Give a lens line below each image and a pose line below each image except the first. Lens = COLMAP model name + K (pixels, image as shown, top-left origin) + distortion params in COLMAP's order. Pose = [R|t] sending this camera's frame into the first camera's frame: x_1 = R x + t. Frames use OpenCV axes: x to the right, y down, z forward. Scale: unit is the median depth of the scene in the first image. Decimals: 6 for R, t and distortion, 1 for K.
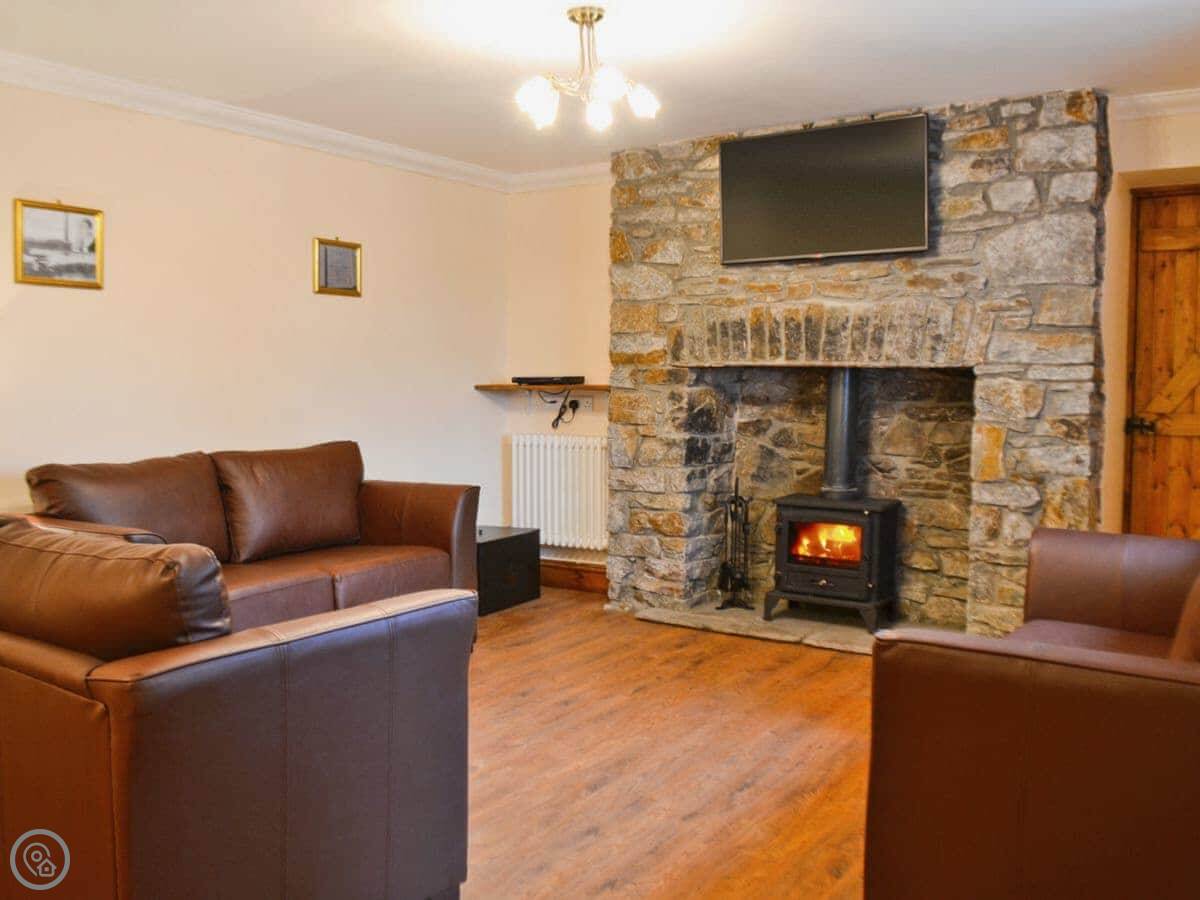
lens RADIAL K [[1075.6, 0, 594.1], [0, 1075.6, 454.8], [0, 0, 1]] dist [-0.073645, 0.005629]
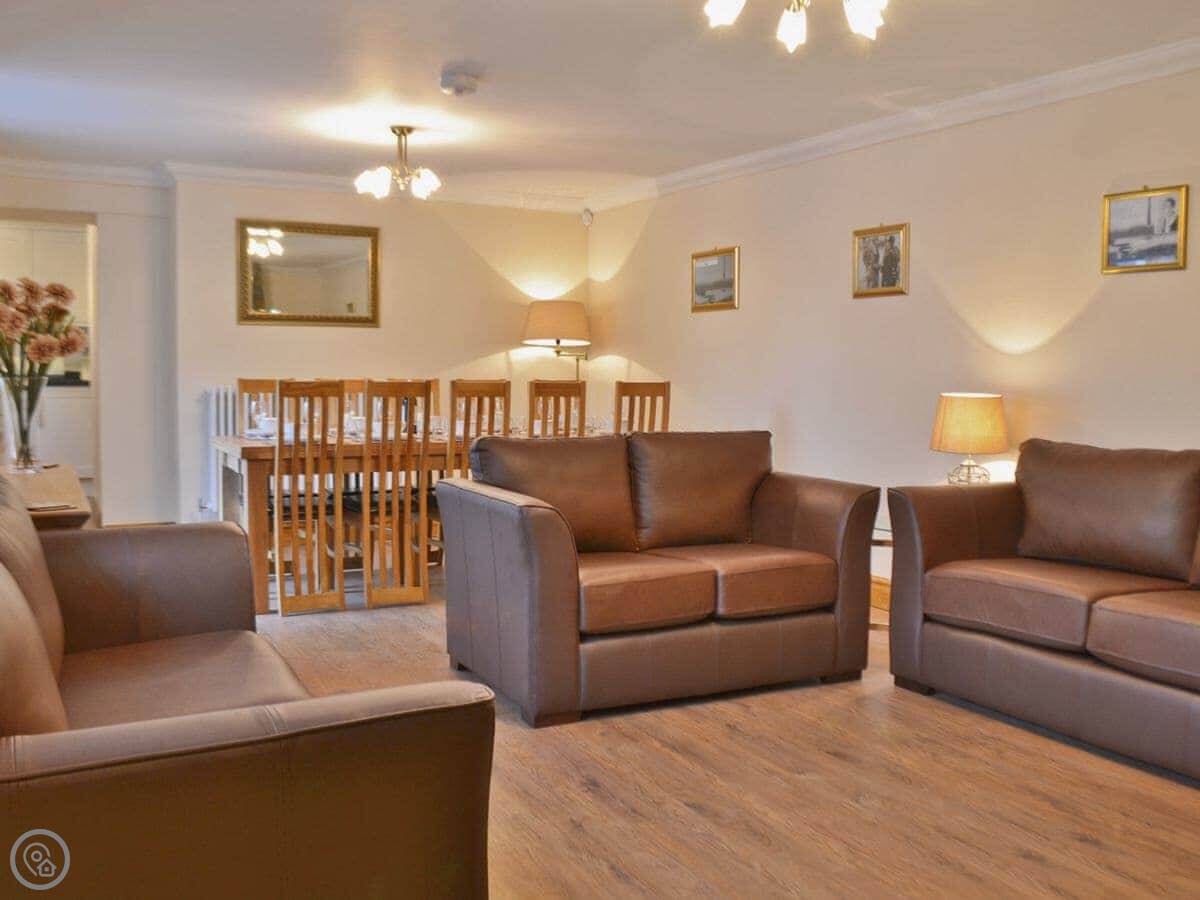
lens RADIAL K [[1075.6, 0, 594.1], [0, 1075.6, 454.8], [0, 0, 1]] dist [-0.073645, 0.005629]
pose [[-0.476461, 0.072121, -0.876233, 0.535782], [-0.066884, 0.990768, 0.117917, -0.057721], [0.876648, 0.114789, -0.467239, 0.861135]]
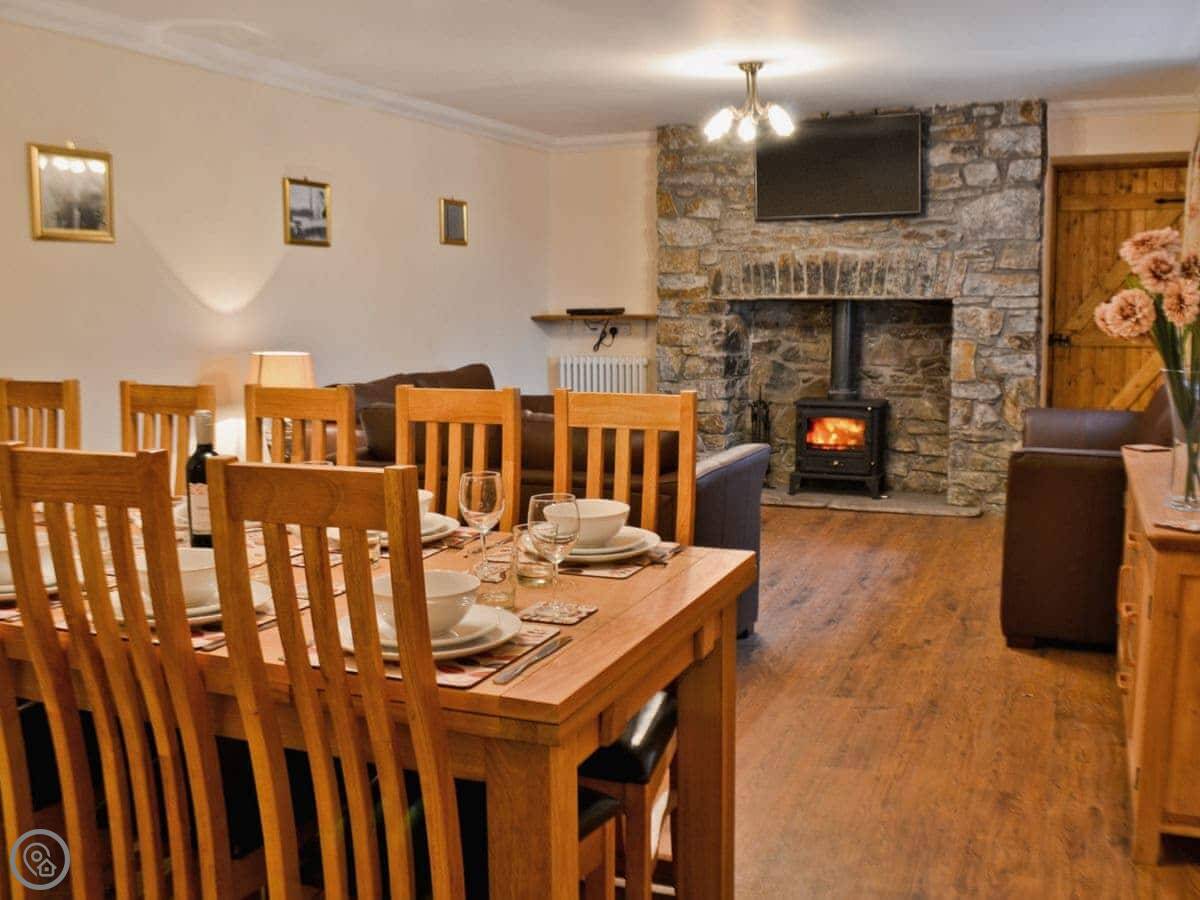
lens RADIAL K [[1177.1, 0, 599.6], [0, 1177.1, 447.0], [0, 0, 1]] dist [-0.062364, 0.000904]
pose [[0.981979, -0.036584, 0.185416, -0.360981], [0.026313, 0.997996, 0.057555, 0.009007], [-0.187150, -0.051639, 0.980973, -0.386982]]
